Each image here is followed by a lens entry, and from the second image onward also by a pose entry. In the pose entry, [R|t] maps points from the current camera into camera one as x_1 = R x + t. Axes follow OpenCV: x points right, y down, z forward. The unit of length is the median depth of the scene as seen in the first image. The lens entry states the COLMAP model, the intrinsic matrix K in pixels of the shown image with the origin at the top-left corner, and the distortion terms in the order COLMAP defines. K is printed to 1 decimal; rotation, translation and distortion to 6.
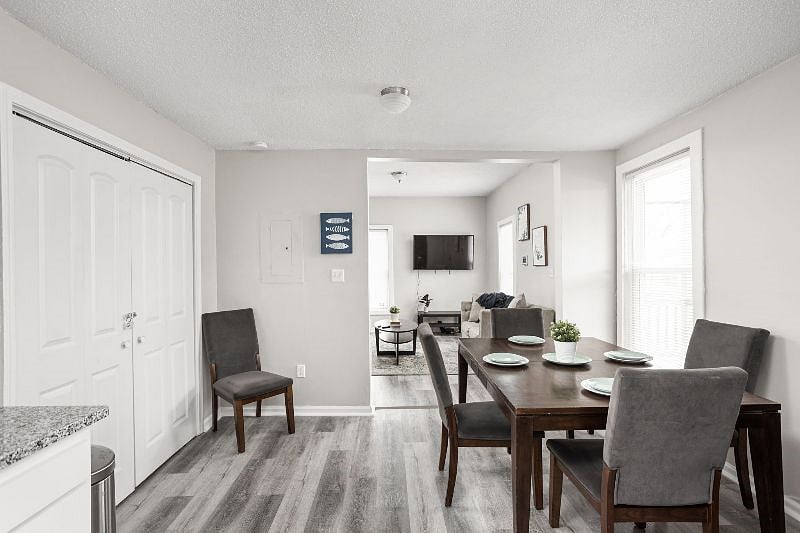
lens RADIAL K [[407.0, 0, 403.3], [0, 407.0, 267.2], [0, 0, 1]] dist [-0.039683, 0.015281]
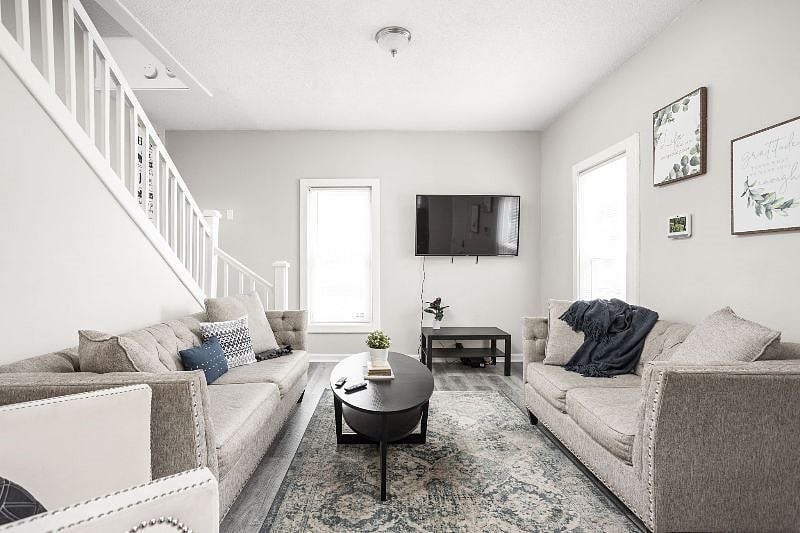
lens RADIAL K [[407.0, 0, 400.1], [0, 407.0, 269.8], [0, 0, 1]] dist [-0.039683, 0.015281]
pose [[0.999805, 0.010126, 0.016955, -0.005205], [-0.010366, 0.999846, 0.014132, 0.020596], [-0.016810, -0.014305, 0.999756, 0.454498]]
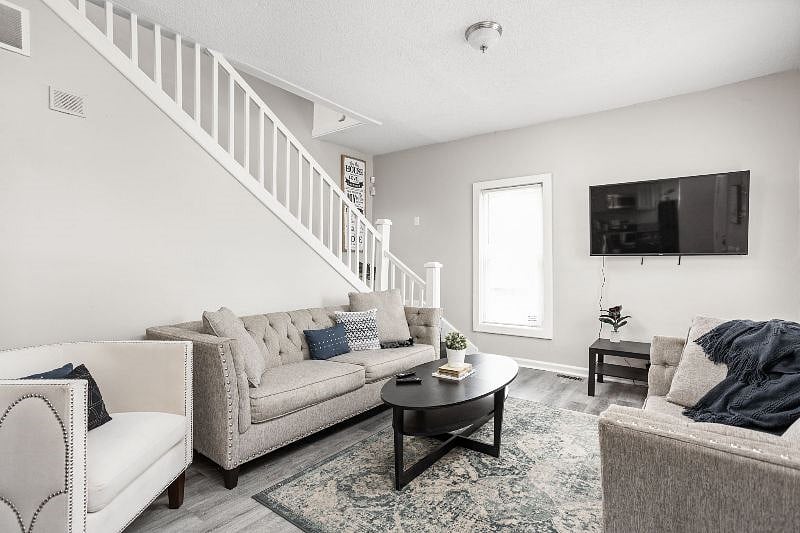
lens RADIAL K [[407.0, 0, 402.0], [0, 407.0, 265.8], [0, 0, 1]] dist [-0.039683, 0.015281]
pose [[0.794126, 0.014464, -0.607581, 0.151705], [-0.009803, 0.999892, 0.010991, 0.017900], [0.607674, -0.002772, 0.794182, 0.495178]]
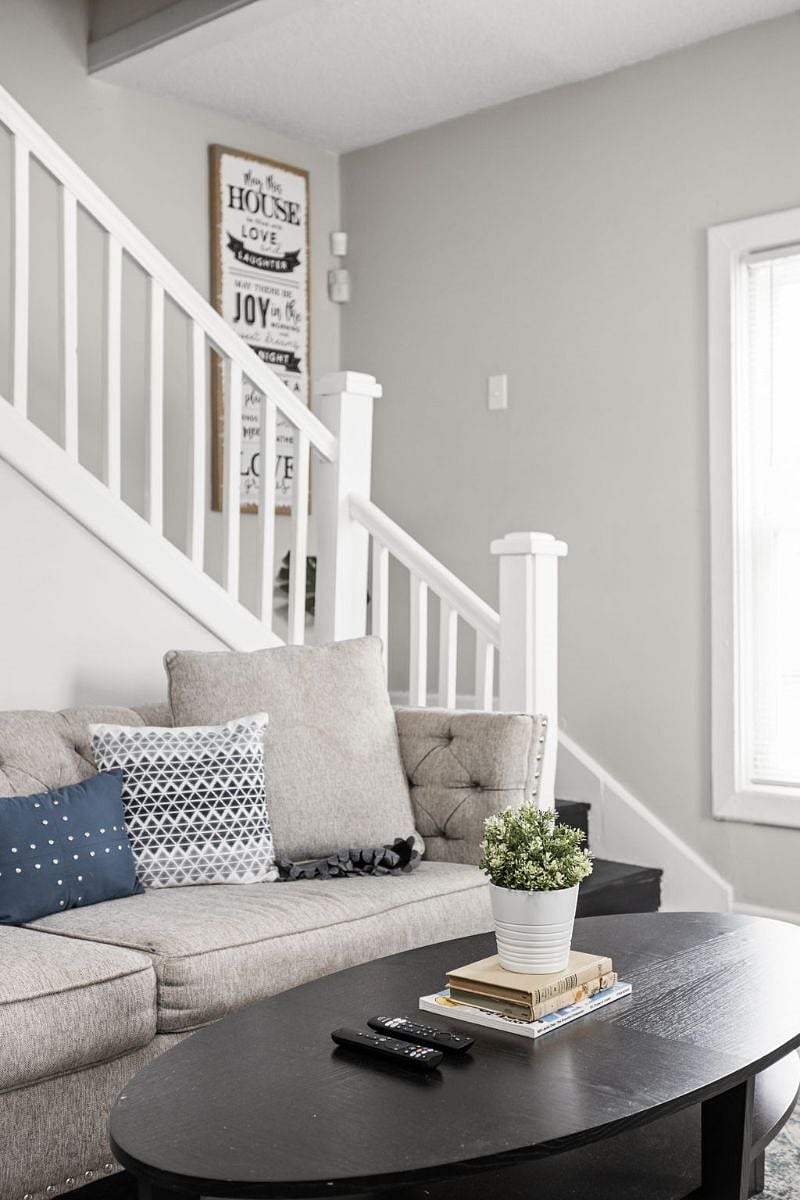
lens RADIAL K [[1359.1, 0, 405.0], [0, 1359.1, 588.7], [0, 0, 1]] dist [0.062176, 0.000000]
pose [[0.723802, 0.004550, -0.689992, 0.137192], [-0.006019, 0.999982, 0.000280, 0.036195], [0.689981, 0.003951, 0.723817, 0.594800]]
